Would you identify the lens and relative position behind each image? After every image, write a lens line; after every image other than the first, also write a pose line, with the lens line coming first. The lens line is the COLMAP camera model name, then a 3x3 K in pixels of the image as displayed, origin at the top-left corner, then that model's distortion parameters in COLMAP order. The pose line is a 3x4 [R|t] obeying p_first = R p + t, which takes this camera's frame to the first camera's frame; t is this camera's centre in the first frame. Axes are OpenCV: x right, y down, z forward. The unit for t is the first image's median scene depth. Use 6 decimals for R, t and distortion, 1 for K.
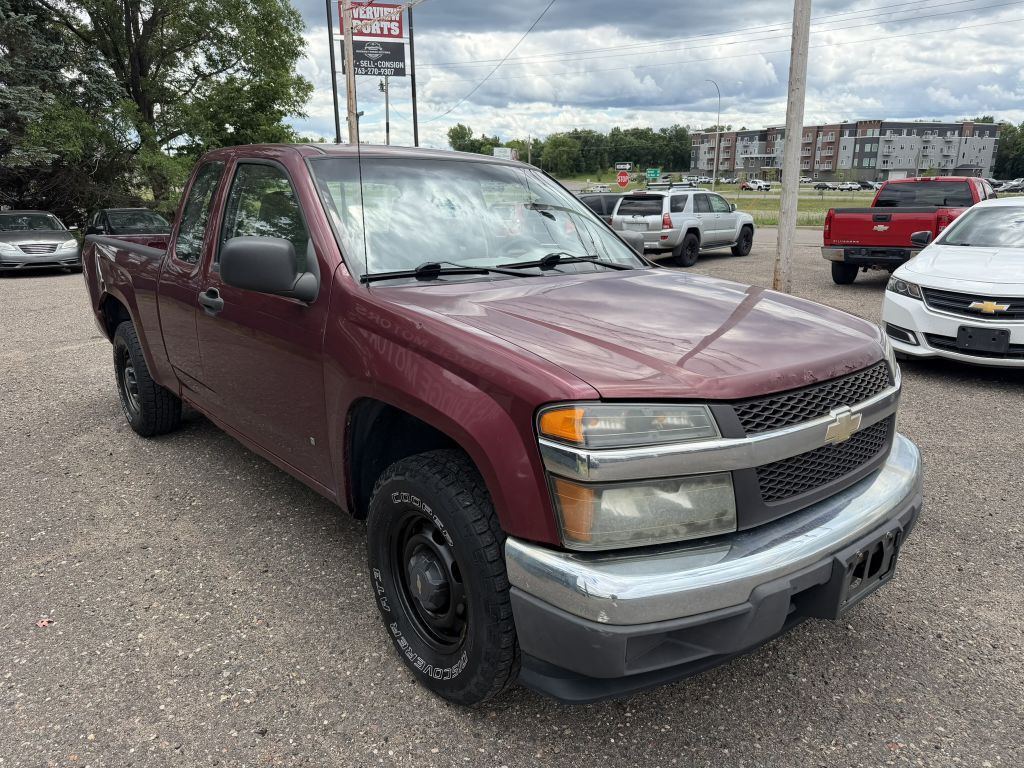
lens RADIAL K [[725.9, 0, 512.5], [0, 725.9, 403.9], [0, 0, 1]] dist [0.017586, -0.025940]
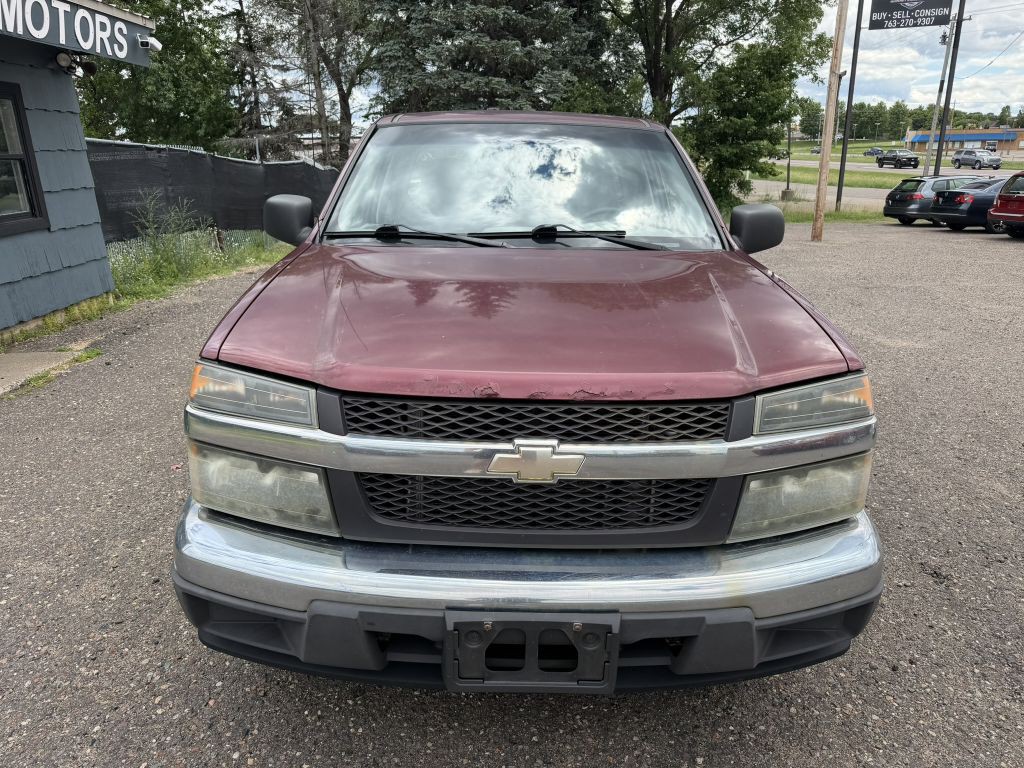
lens RADIAL K [[725.9, 0, 514.8], [0, 725.9, 393.3], [0, 0, 1]] dist [0.017586, -0.025940]
pose [[0.756594, 0.195532, -0.623966, 0.891424], [-0.179825, 0.979669, 0.088949, -0.104647], [0.628672, 0.044906, 0.776373, 0.390988]]
